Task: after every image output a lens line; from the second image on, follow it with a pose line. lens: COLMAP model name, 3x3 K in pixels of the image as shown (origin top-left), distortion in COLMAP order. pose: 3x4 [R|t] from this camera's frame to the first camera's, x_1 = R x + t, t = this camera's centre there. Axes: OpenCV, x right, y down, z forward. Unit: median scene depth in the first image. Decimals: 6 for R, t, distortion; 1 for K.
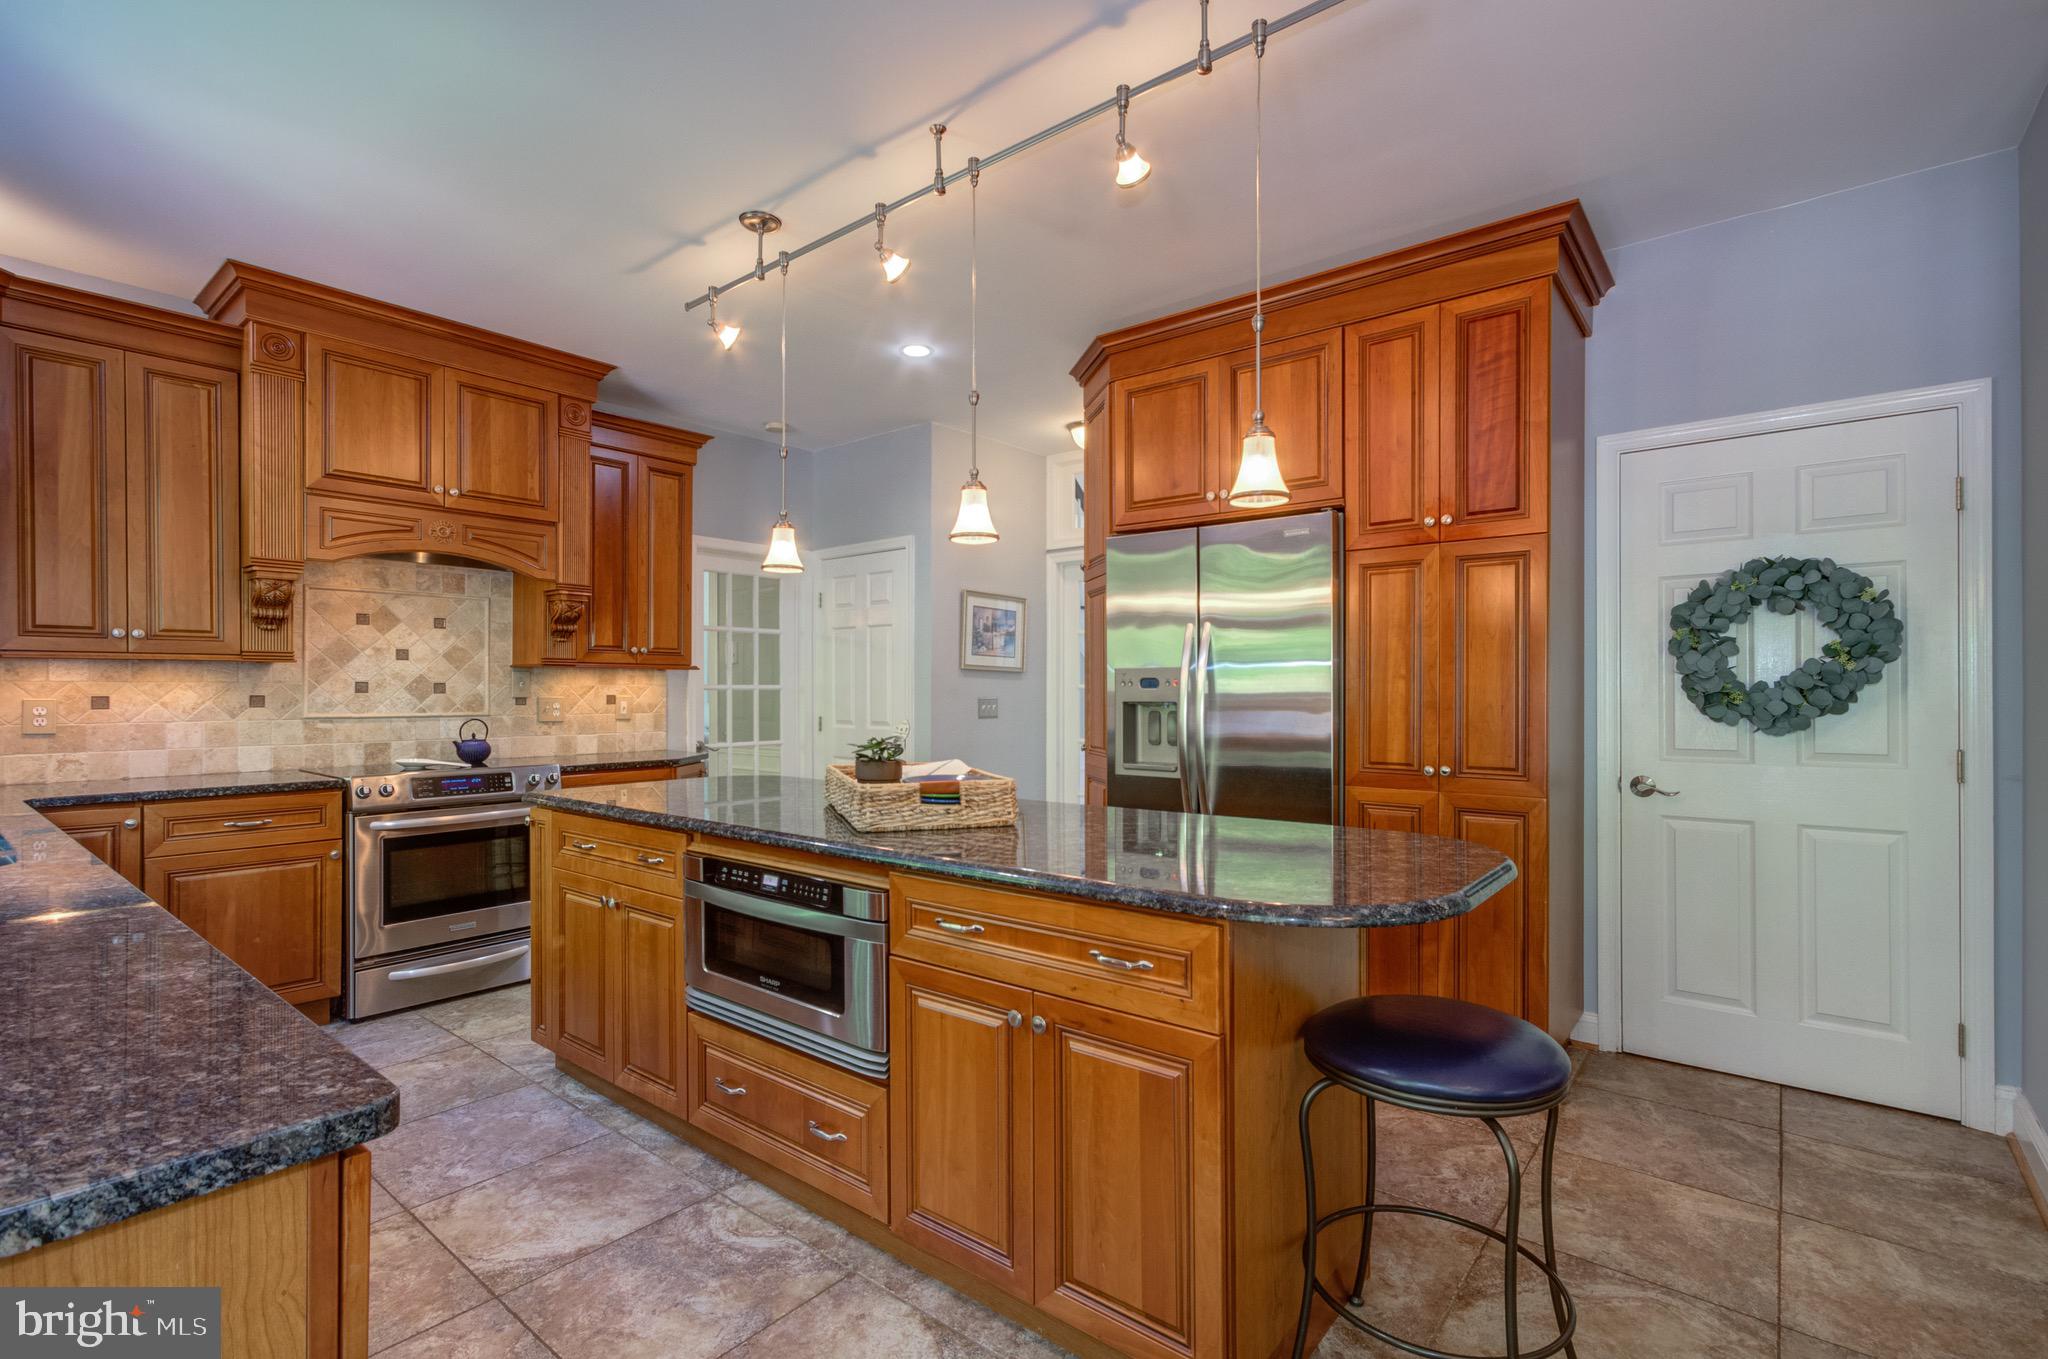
lens RADIAL K [[935.3, 0, 1033.4], [0, 935.3, 689.1], [0, 0, 1]] dist [-0.000835, 0.005668]
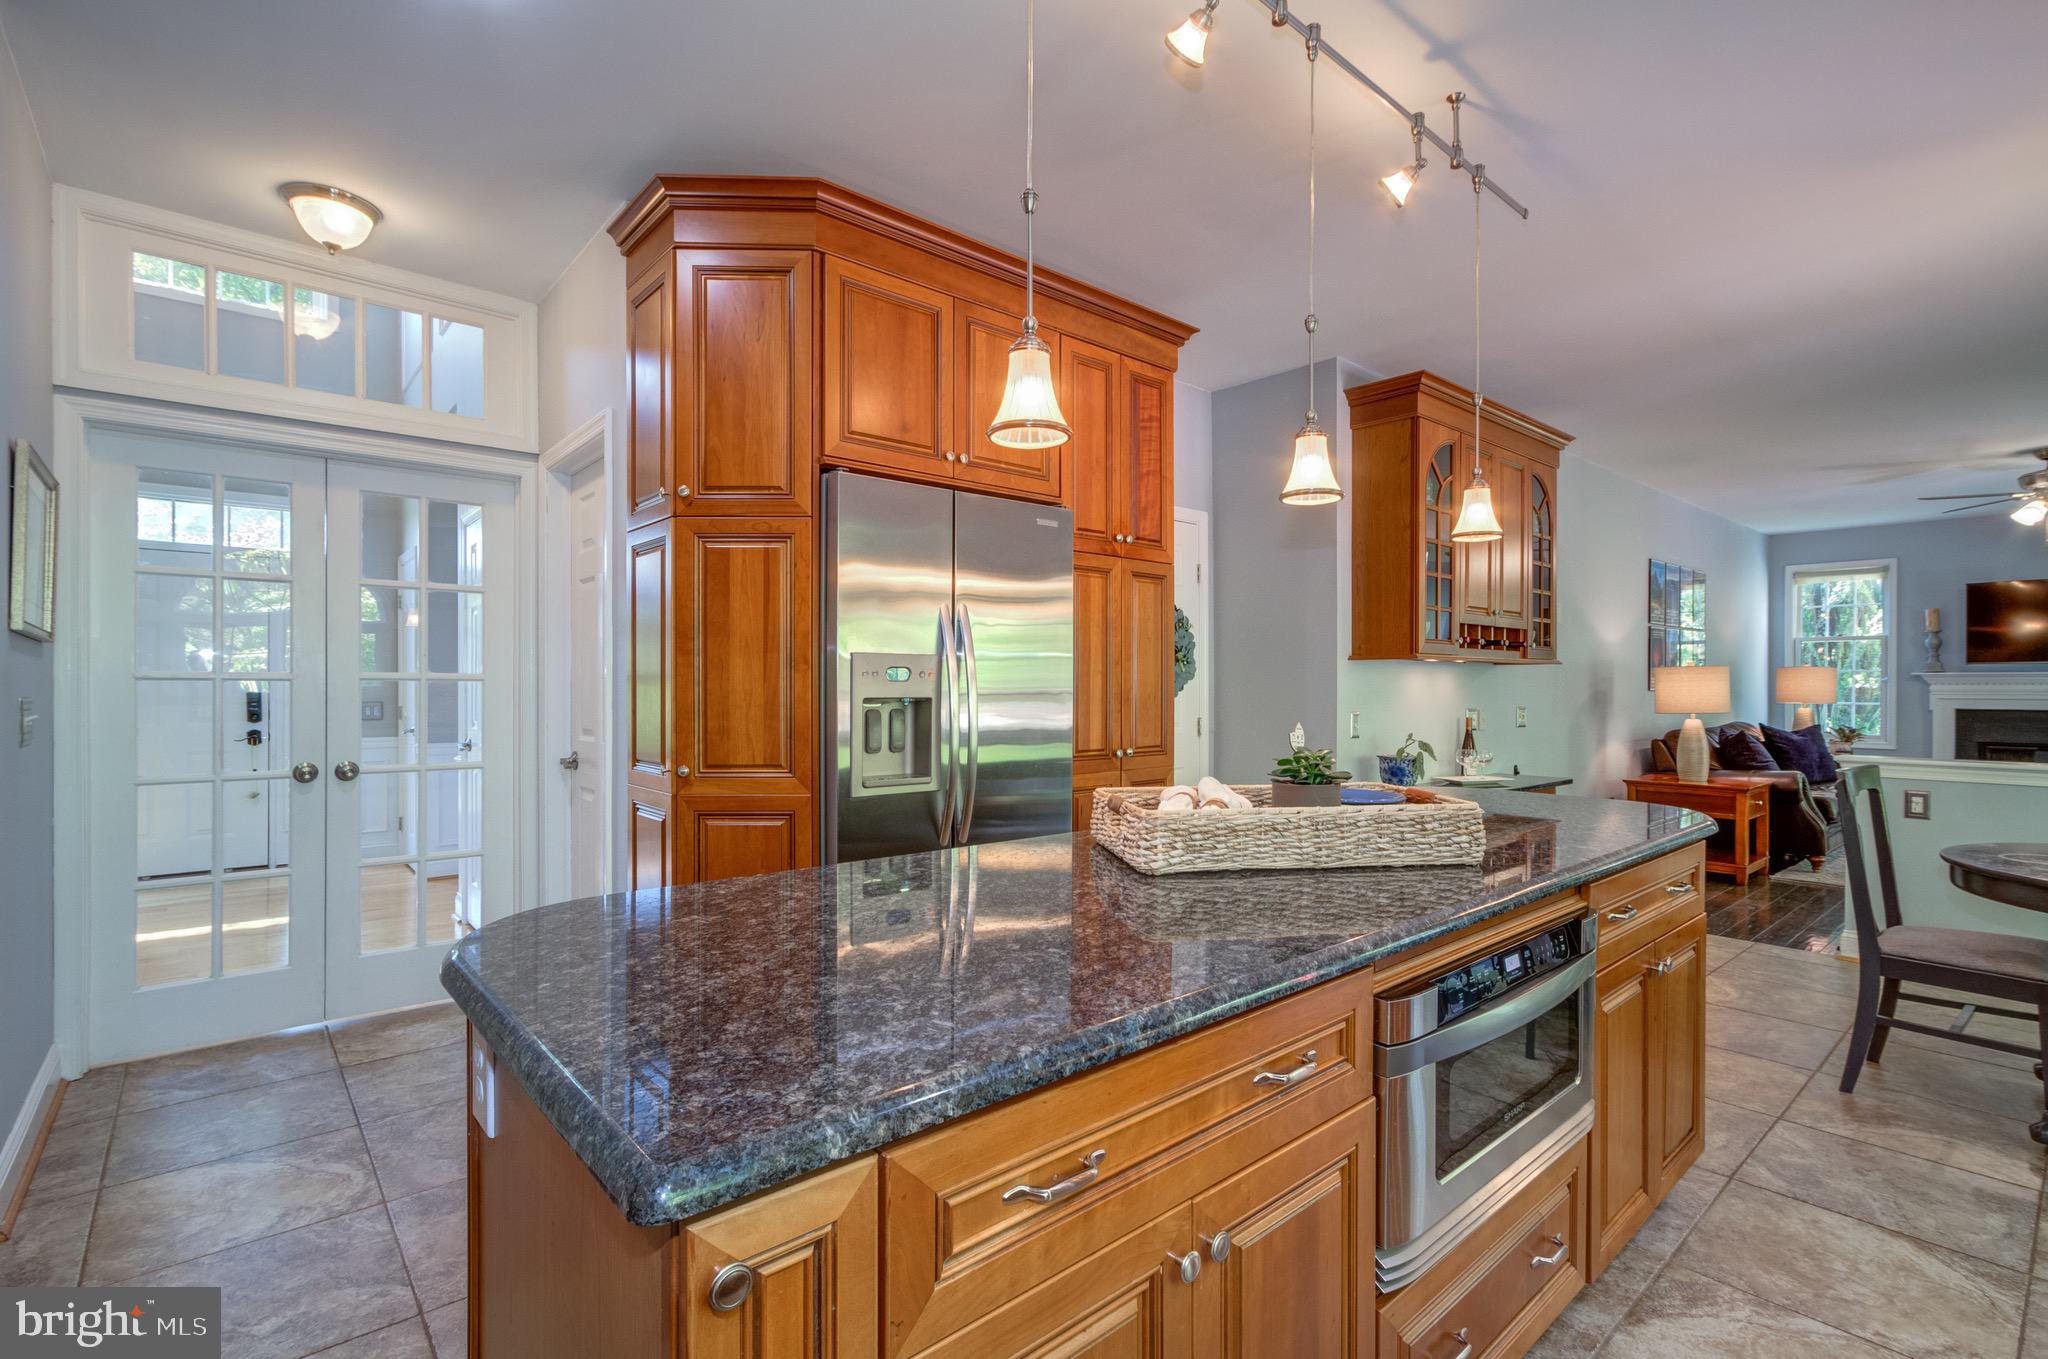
lens RADIAL K [[935.3, 0, 1026.2], [0, 935.3, 689.5], [0, 0, 1]] dist [-0.000835, 0.005668]
pose [[0.172262, -0.004687, 0.985040, -0.602831], [-0.001852, 0.999985, 0.005082, 0.001941], [-0.985049, -0.002700, 0.172250, 0.734968]]
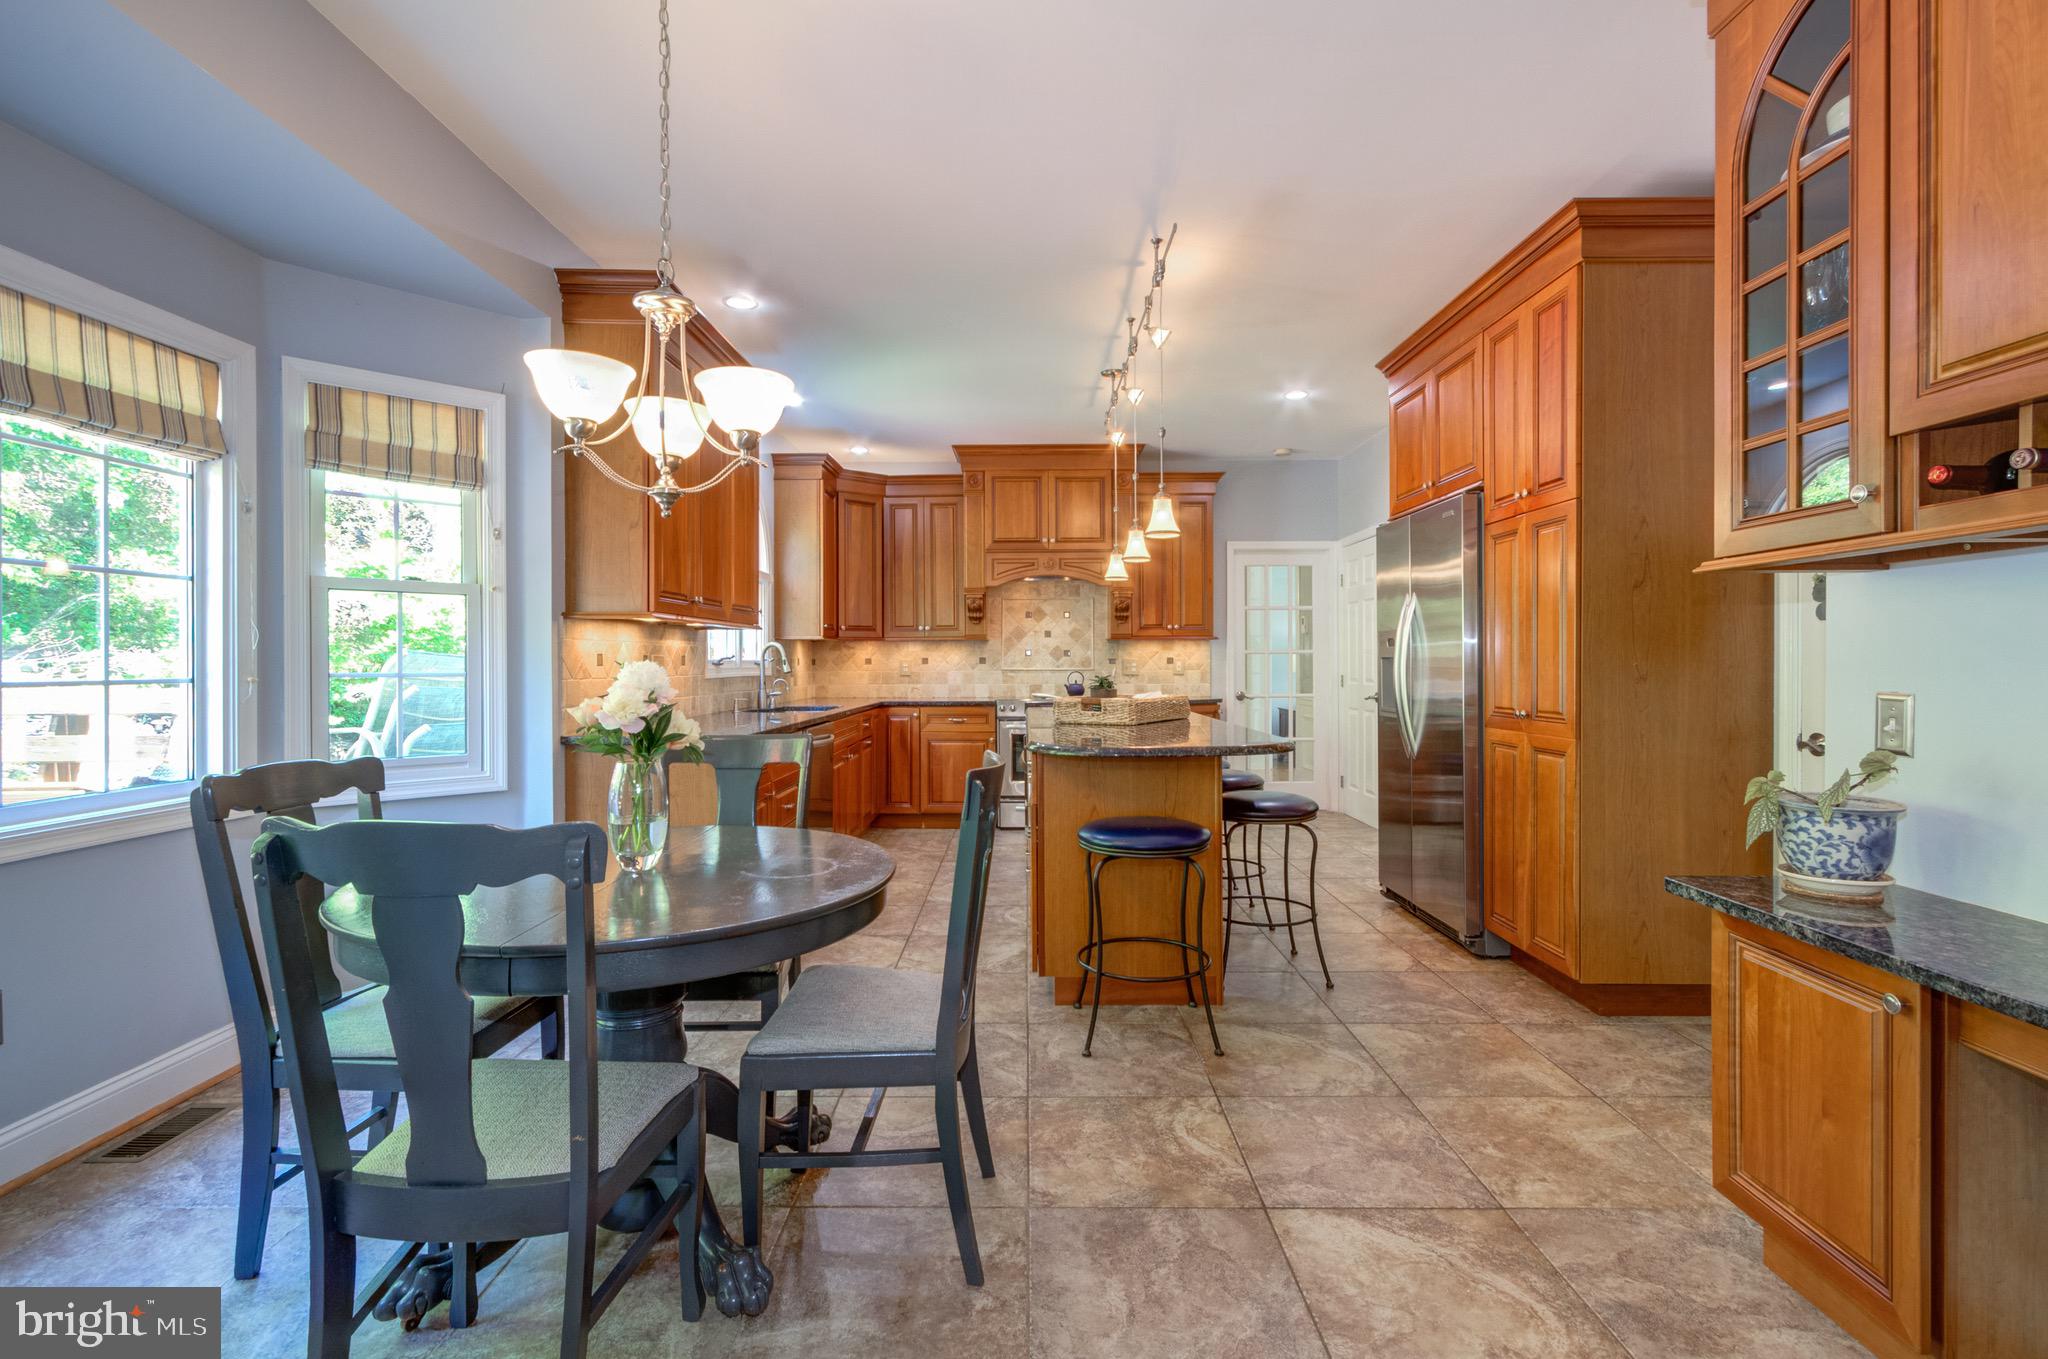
lens RADIAL K [[935.3, 0, 1031.8], [0, 935.3, 649.7], [0, 0, 1]] dist [-0.000835, 0.005668]
pose [[0.632327, -0.013266, -0.774588, 0.751428], [0.004654, 0.999900, -0.013325, 0.017238], [0.774688, 0.004821, 0.632326, -0.145057]]
